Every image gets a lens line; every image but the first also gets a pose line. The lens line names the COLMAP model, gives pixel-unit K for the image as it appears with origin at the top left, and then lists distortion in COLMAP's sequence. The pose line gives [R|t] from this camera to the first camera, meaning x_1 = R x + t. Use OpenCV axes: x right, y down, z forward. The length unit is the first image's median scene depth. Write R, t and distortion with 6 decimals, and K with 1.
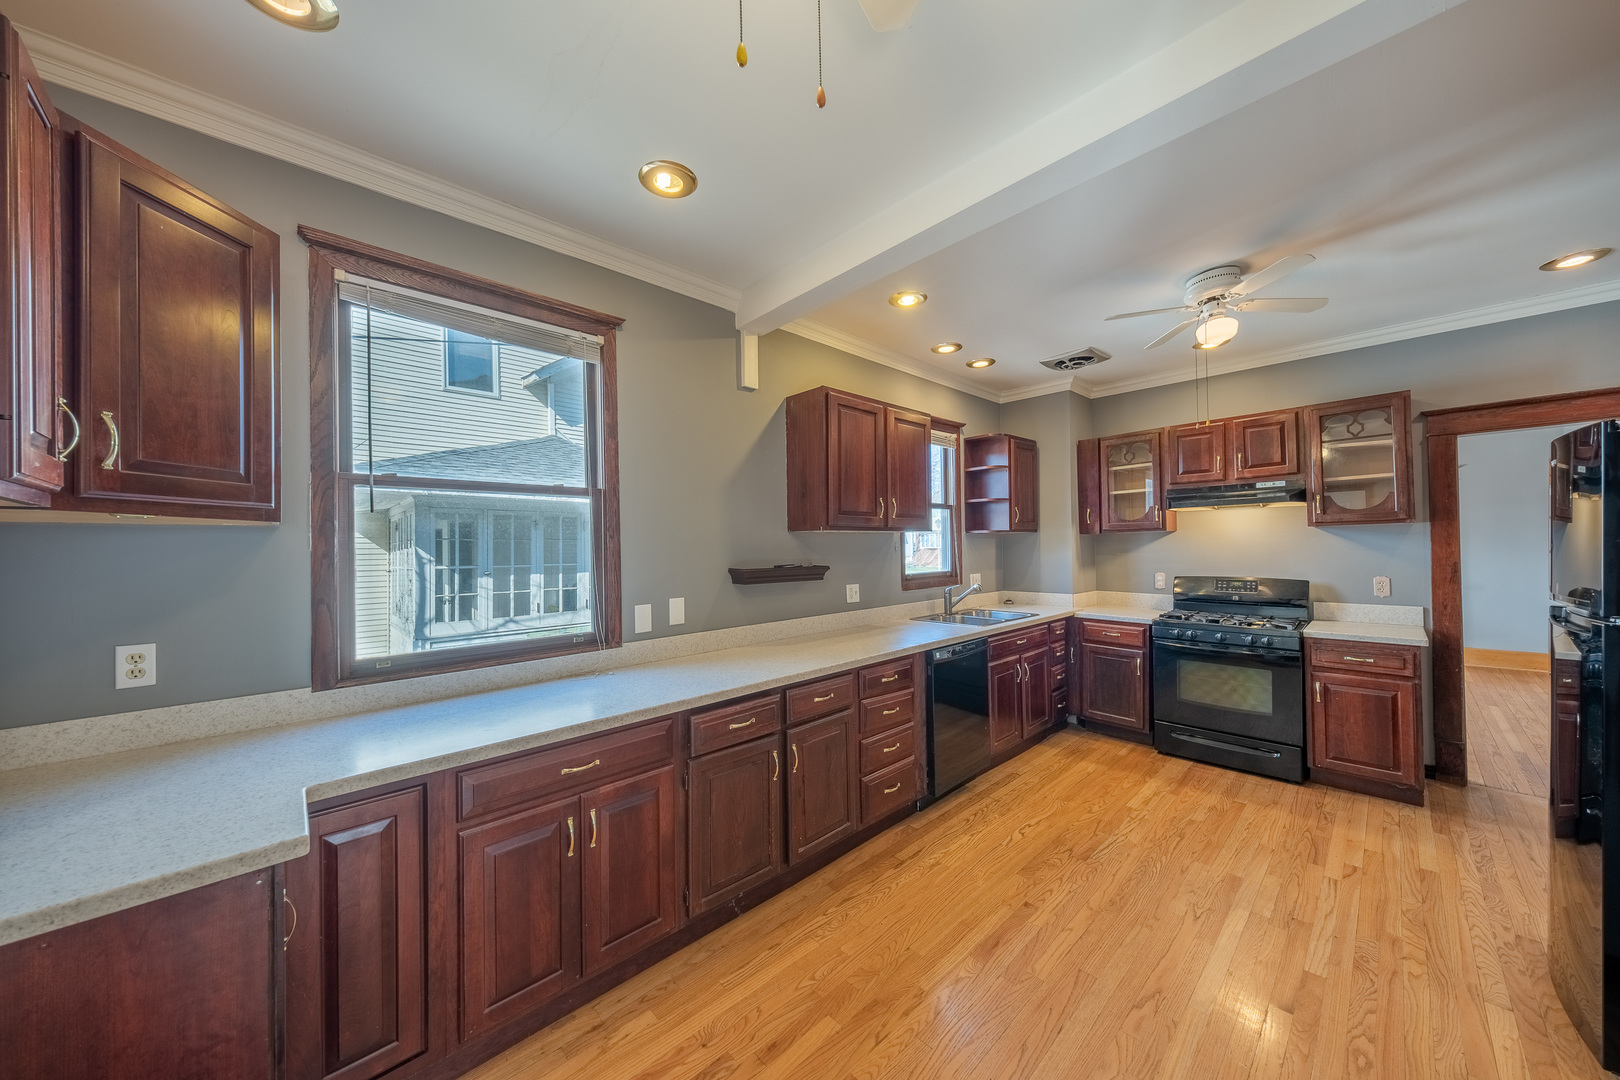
lens RADIAL K [[550.7, 0, 834.8], [0, 550.7, 542.1], [0, 0, 1]] dist [0.020511, -0.006845]
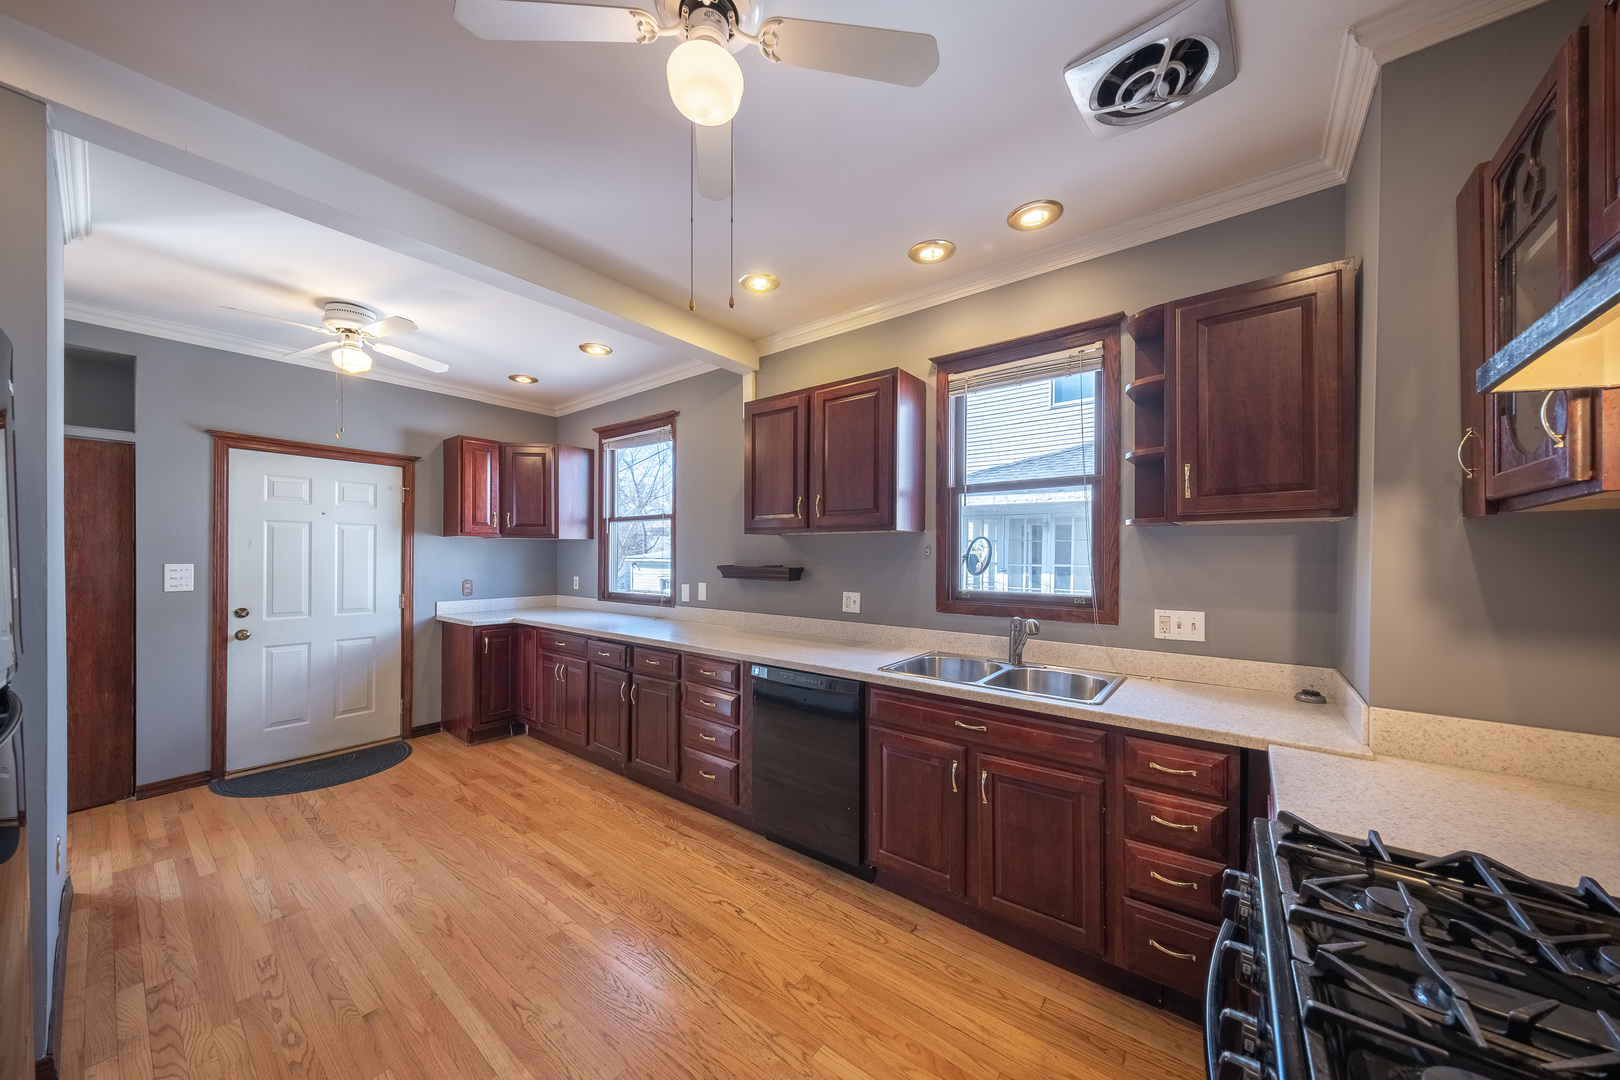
lens RADIAL K [[558.3, 0, 788.8], [0, 558.3, 549.9], [0, 0, 1]] dist [-0.000627, -0.000121]
pose [[0.108264, 0.010450, -0.994067, 1.025336], [0.004373, 0.999930, 0.010988, -0.001586], [0.994113, -0.005537, 0.108211, 0.898774]]
